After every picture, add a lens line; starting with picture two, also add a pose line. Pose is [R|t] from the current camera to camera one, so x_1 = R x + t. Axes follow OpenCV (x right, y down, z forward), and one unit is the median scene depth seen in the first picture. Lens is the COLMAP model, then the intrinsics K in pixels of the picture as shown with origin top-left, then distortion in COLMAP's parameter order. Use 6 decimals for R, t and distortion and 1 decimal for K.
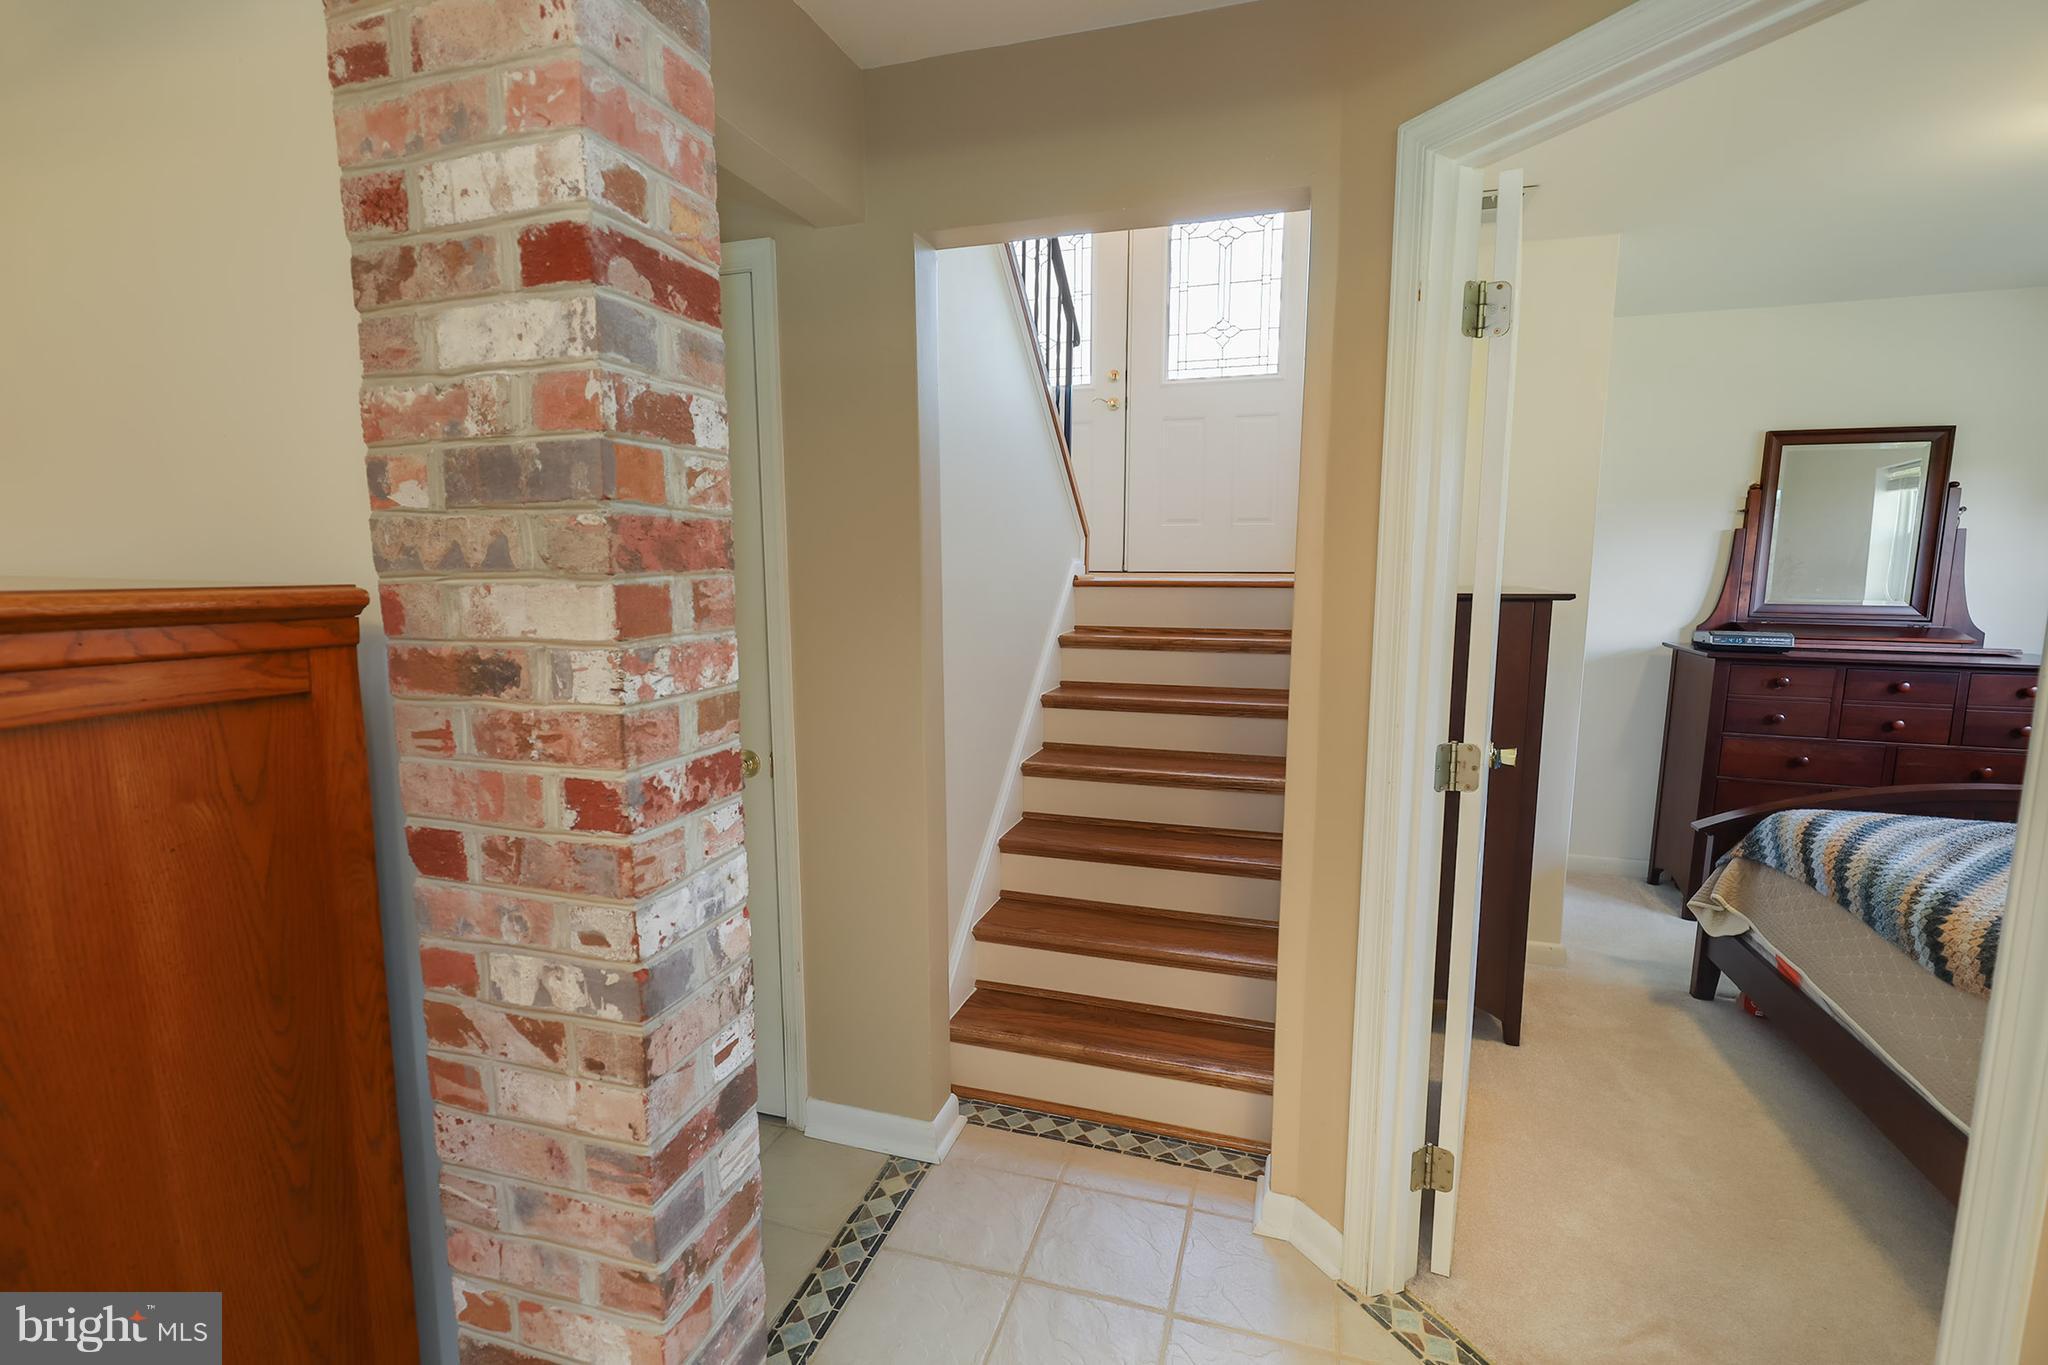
lens RADIAL K [[922.4, 0, 1033.3], [0, 922.4, 685.8], [0, 0, 1]] dist [0.001117, 0.000432]
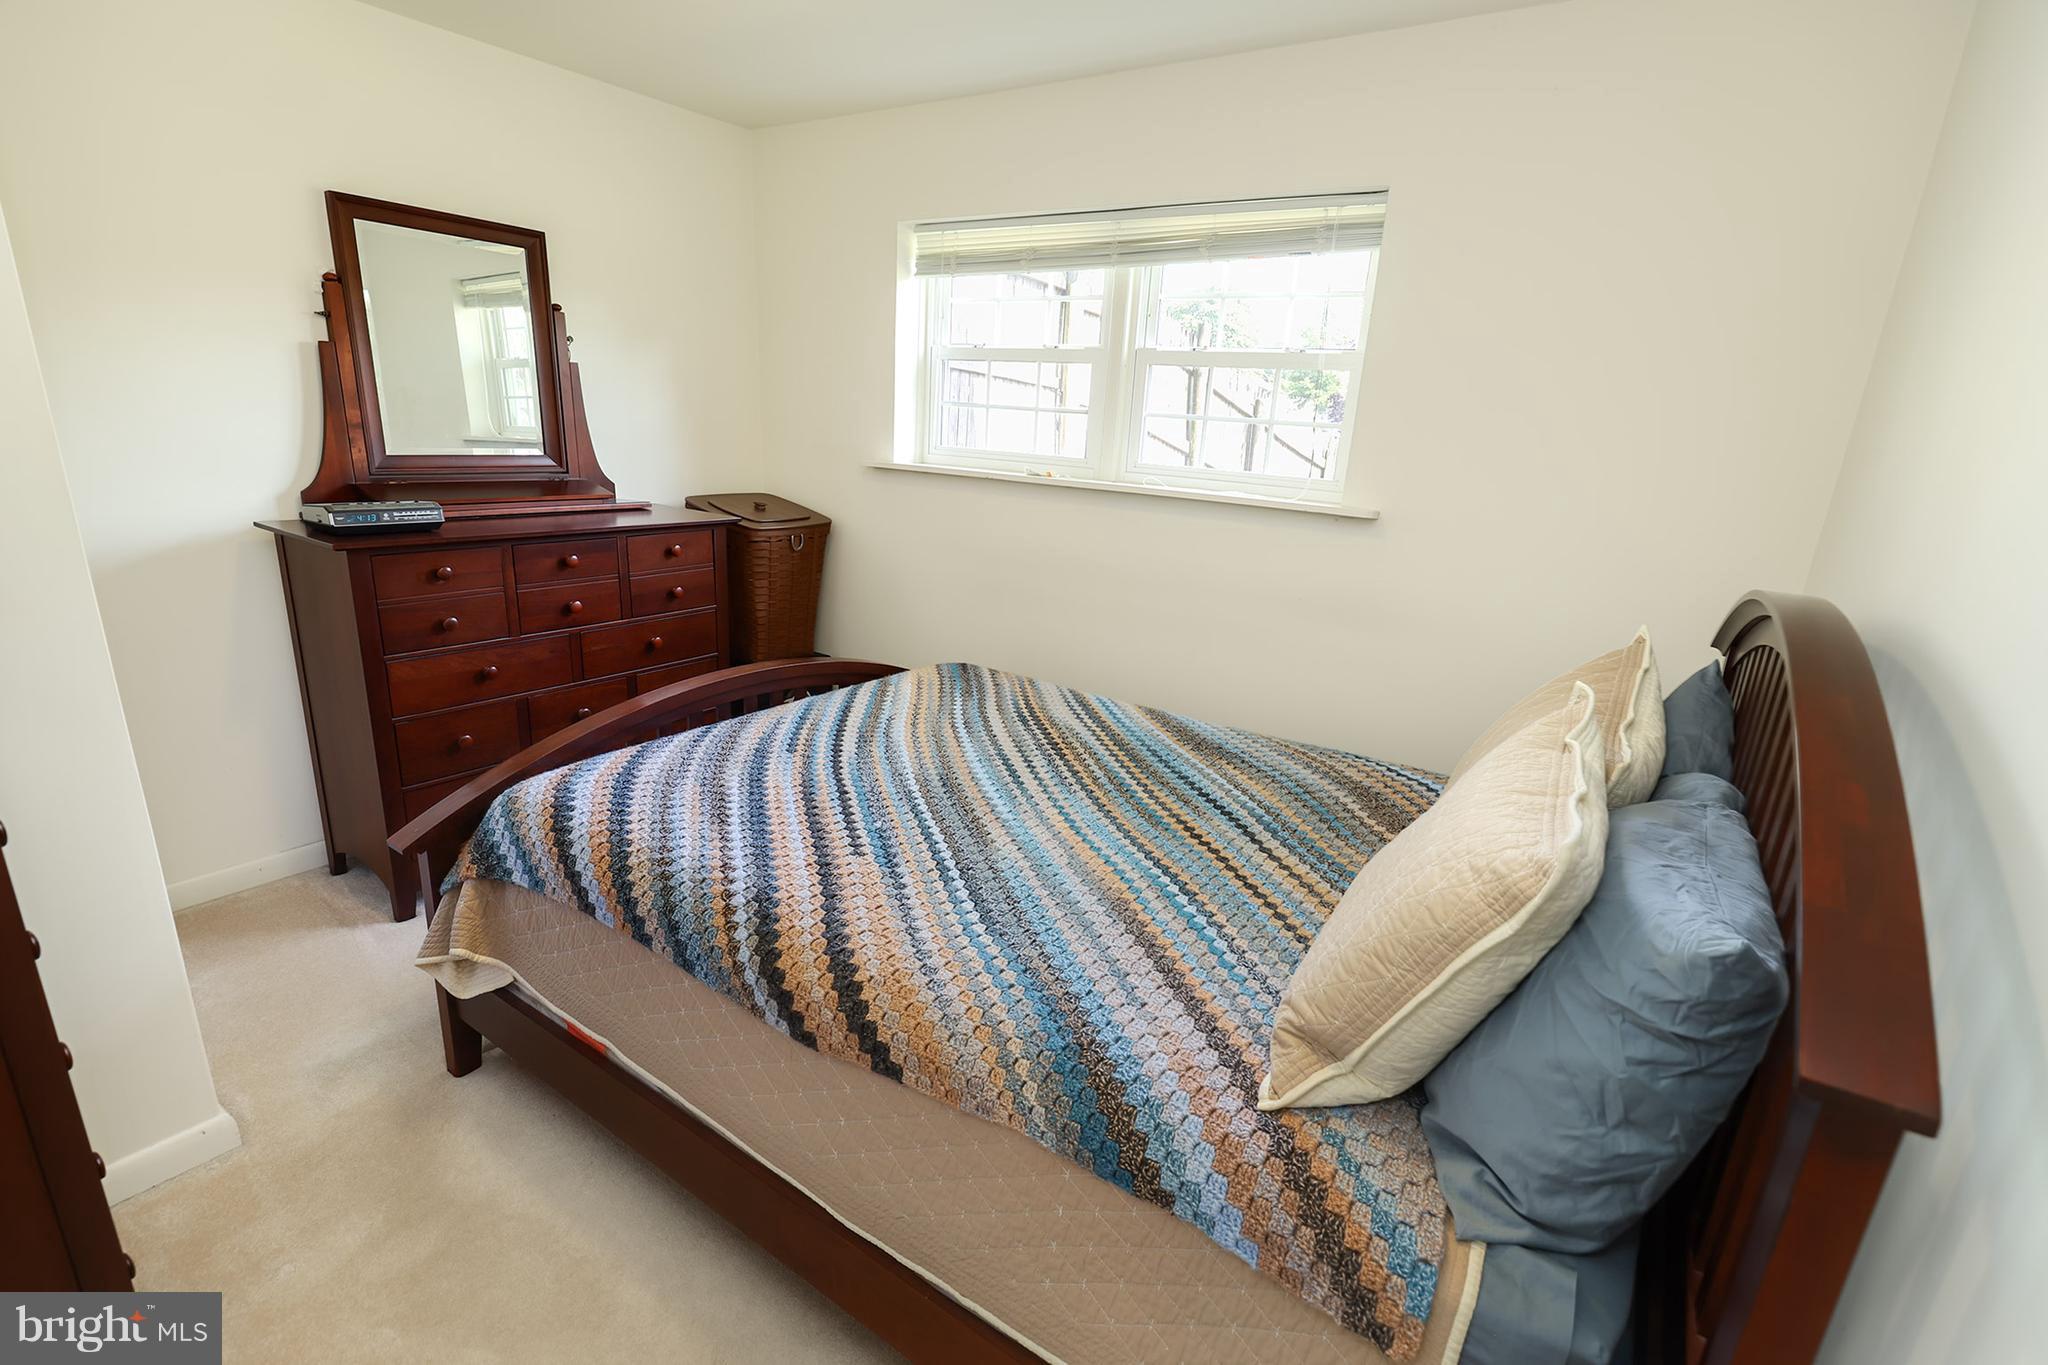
lens RADIAL K [[922.4, 0, 998.7], [0, 922.4, 694.3], [0, 0, 1]] dist [0.001117, 0.000432]
pose [[0.301413, -0.269225, 0.914696, 0.269290], [0.079059, 0.963063, 0.257409, -0.067106], [-0.950210, -0.005272, 0.311564, 0.379585]]
